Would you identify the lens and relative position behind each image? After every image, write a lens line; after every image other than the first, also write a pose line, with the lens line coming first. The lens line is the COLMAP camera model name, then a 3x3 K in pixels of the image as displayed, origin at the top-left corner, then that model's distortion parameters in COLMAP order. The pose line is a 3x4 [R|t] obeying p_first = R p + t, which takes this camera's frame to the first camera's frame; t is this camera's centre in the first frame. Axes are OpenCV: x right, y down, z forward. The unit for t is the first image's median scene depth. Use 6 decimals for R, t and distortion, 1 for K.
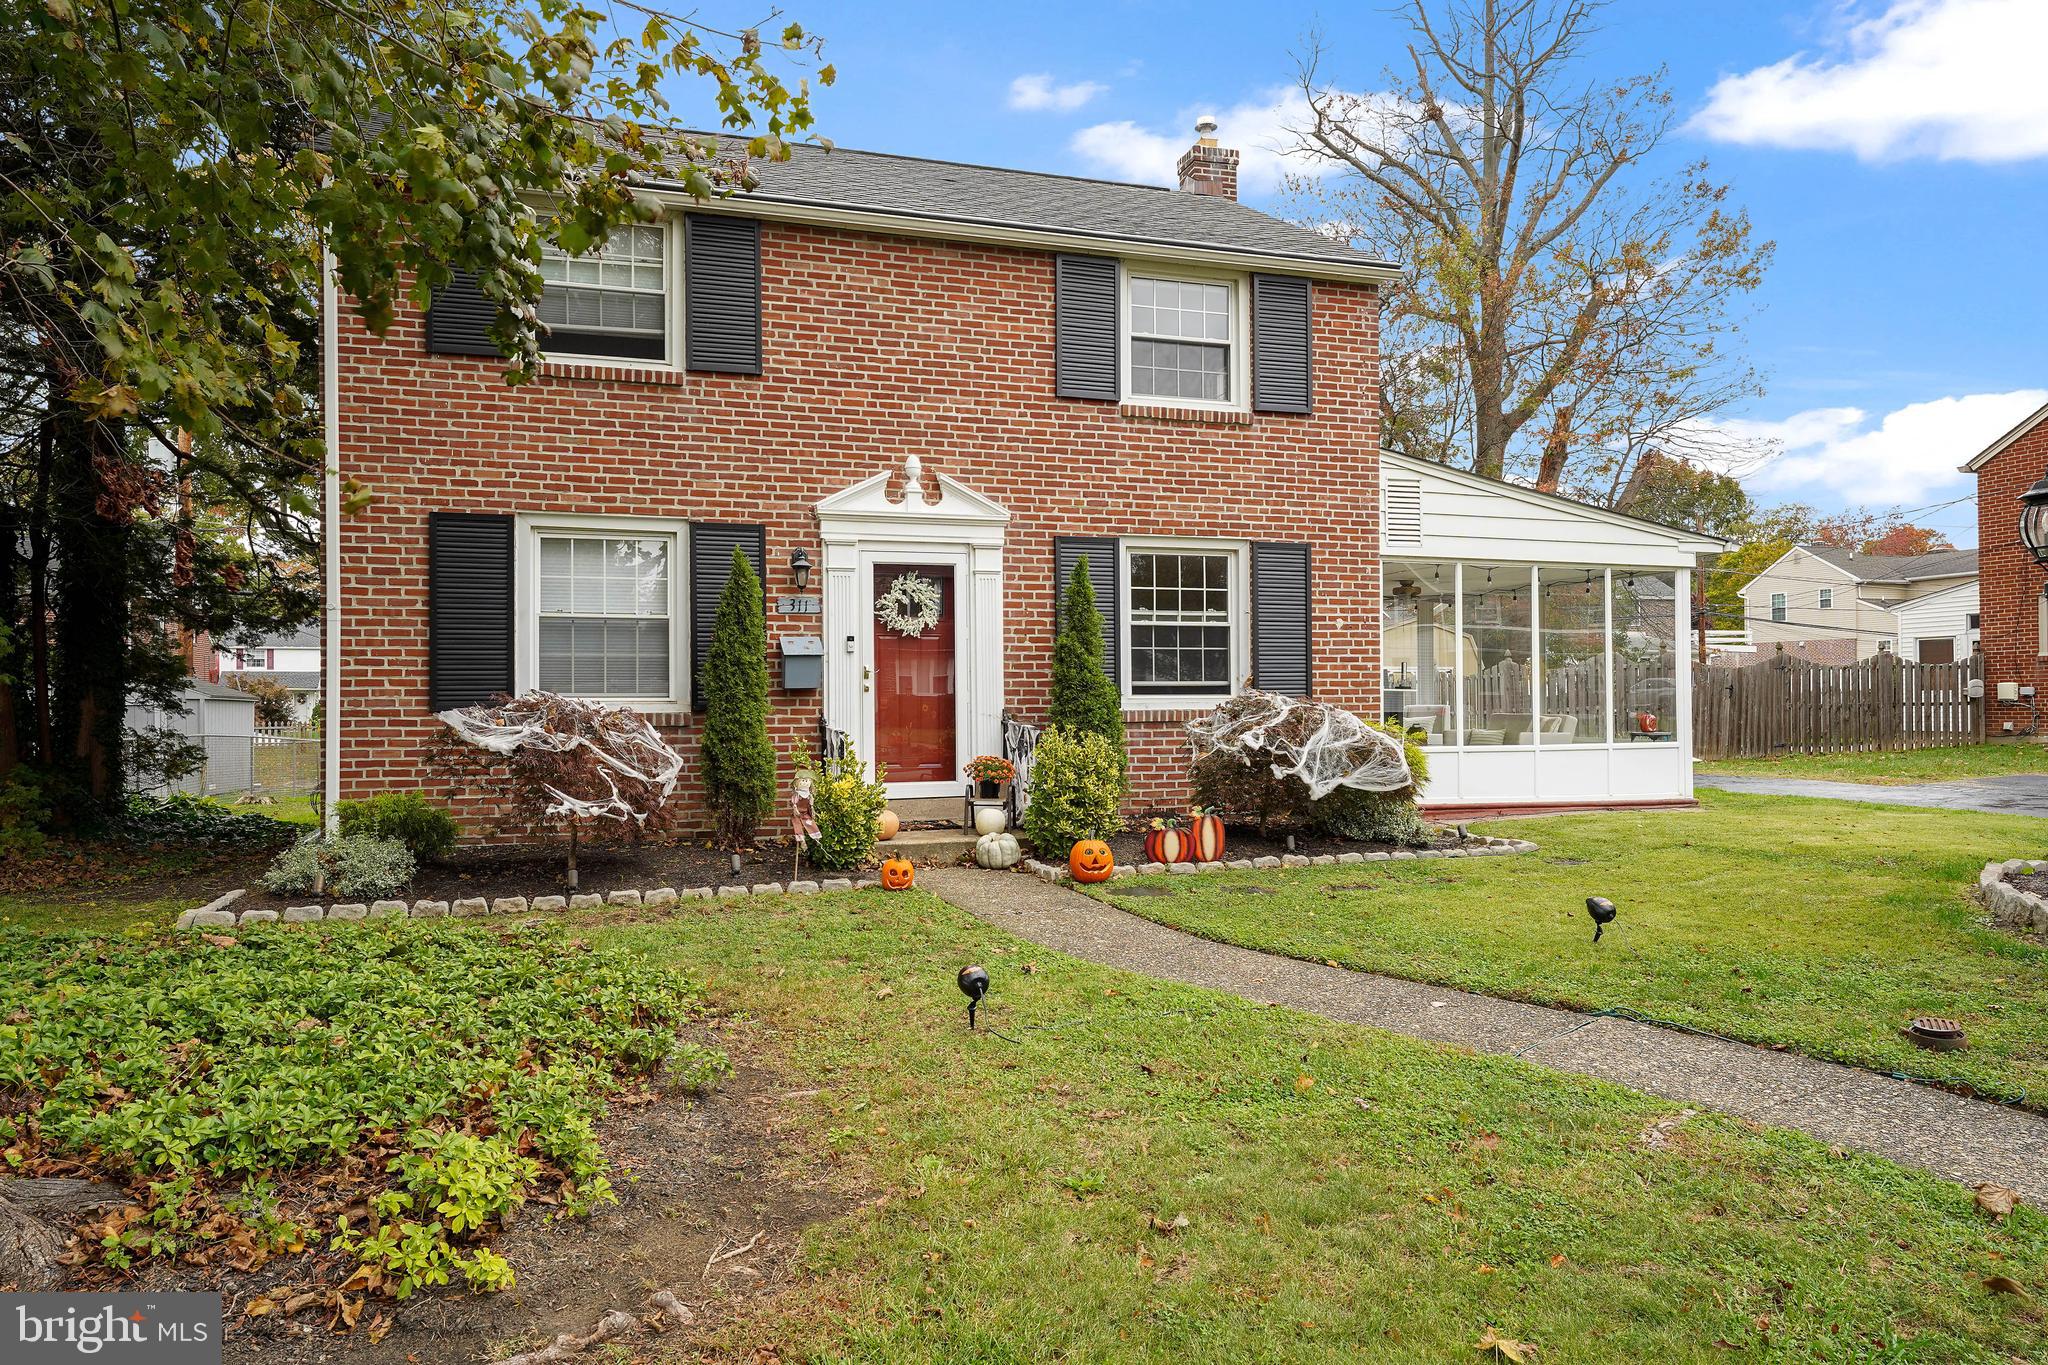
lens RADIAL K [[1269.8, 0, 1024.4], [0, 1269.8, 683.2], [0, 0, 1]] dist [0.035385, 0.004082]
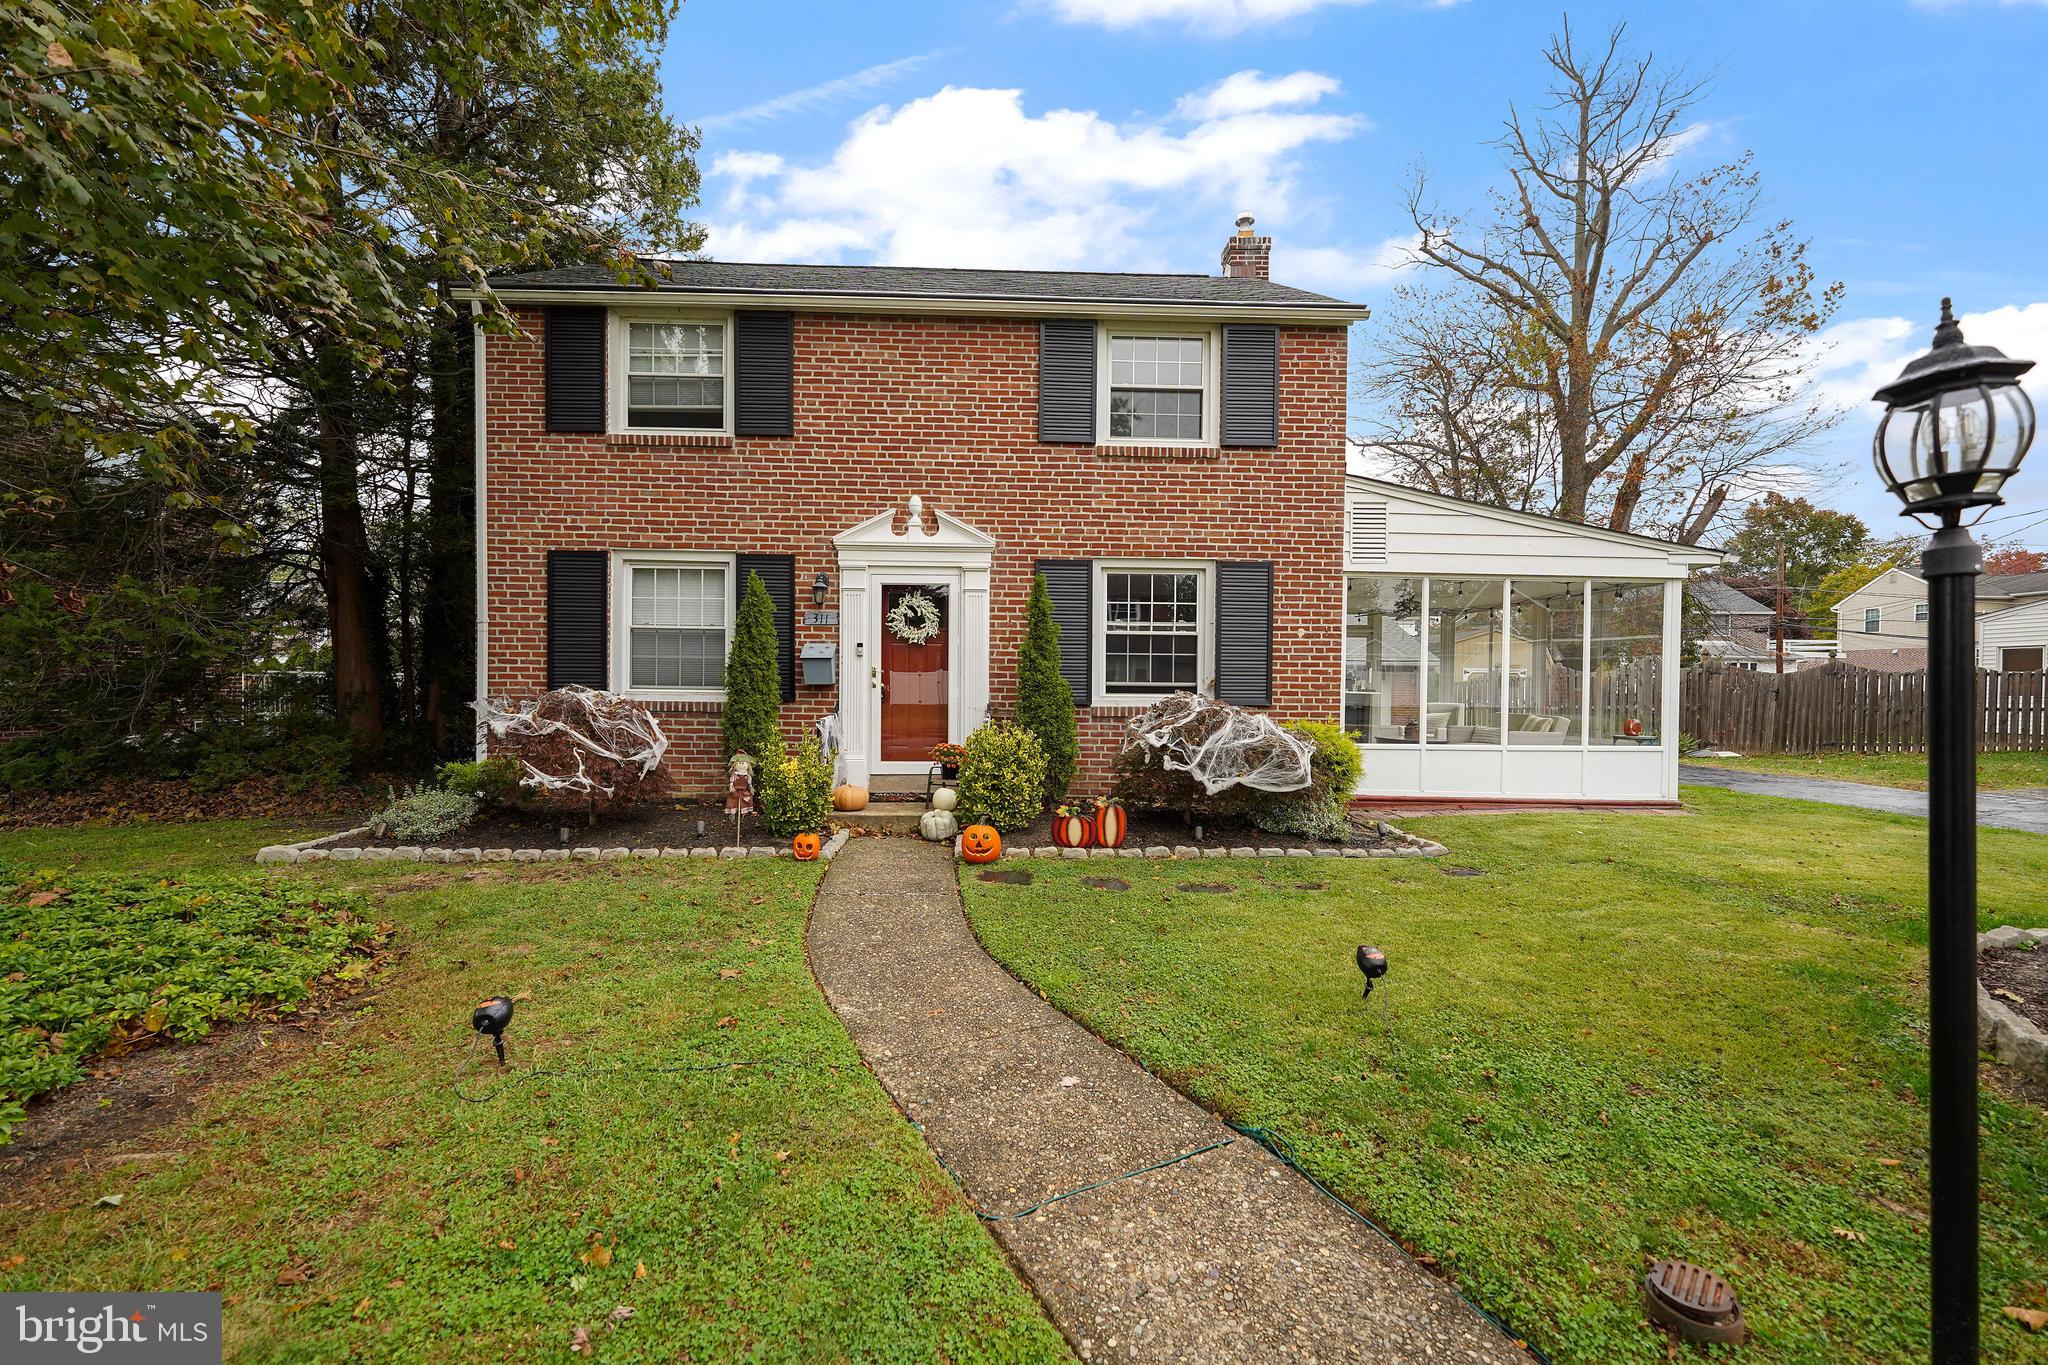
lens RADIAL K [[834.1, 0, 1022.7], [0, 834.1, 697.5], [0, 0, 1]] dist [0.021020, -0.001360]
pose [[0.965084, 0.019429, -0.261219, 0.219144], [-0.012137, 0.999491, 0.029501, -0.009228], [0.261659, -0.025300, 0.964829, 0.236382]]
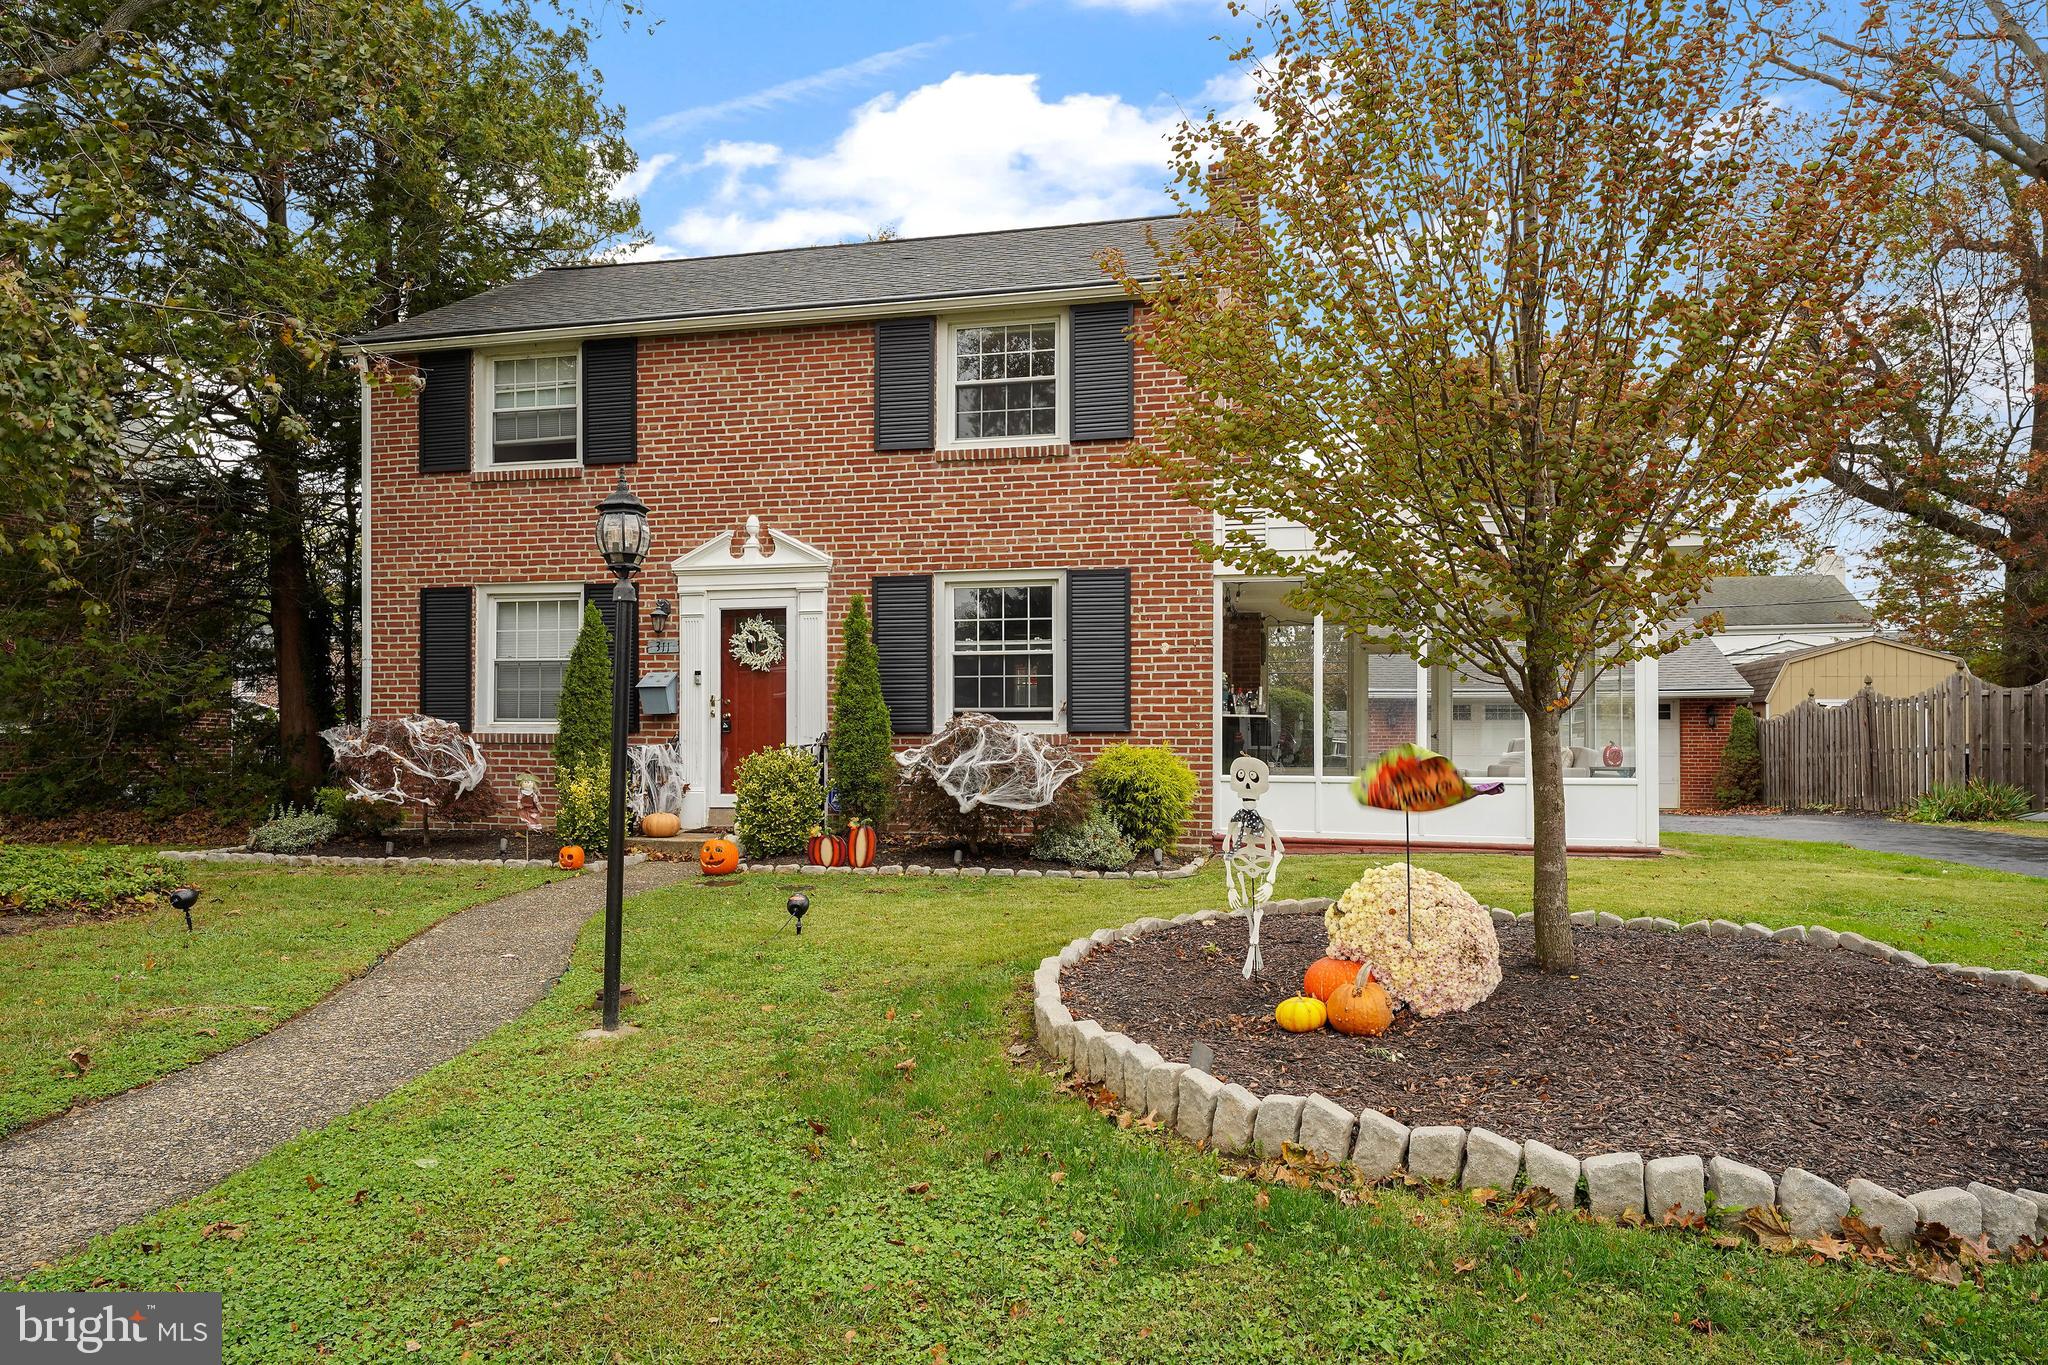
lens RADIAL K [[1269.8, 0, 1000.0], [0, 1269.8, 739.8], [0, 0, 1]] dist [0.035385, 0.004082]
pose [[0.867035, 0.002805, -0.498240, 0.672028], [-0.001097, 0.999992, 0.003720, 0.022100], [0.498246, -0.002679, 0.867031, 0.092479]]
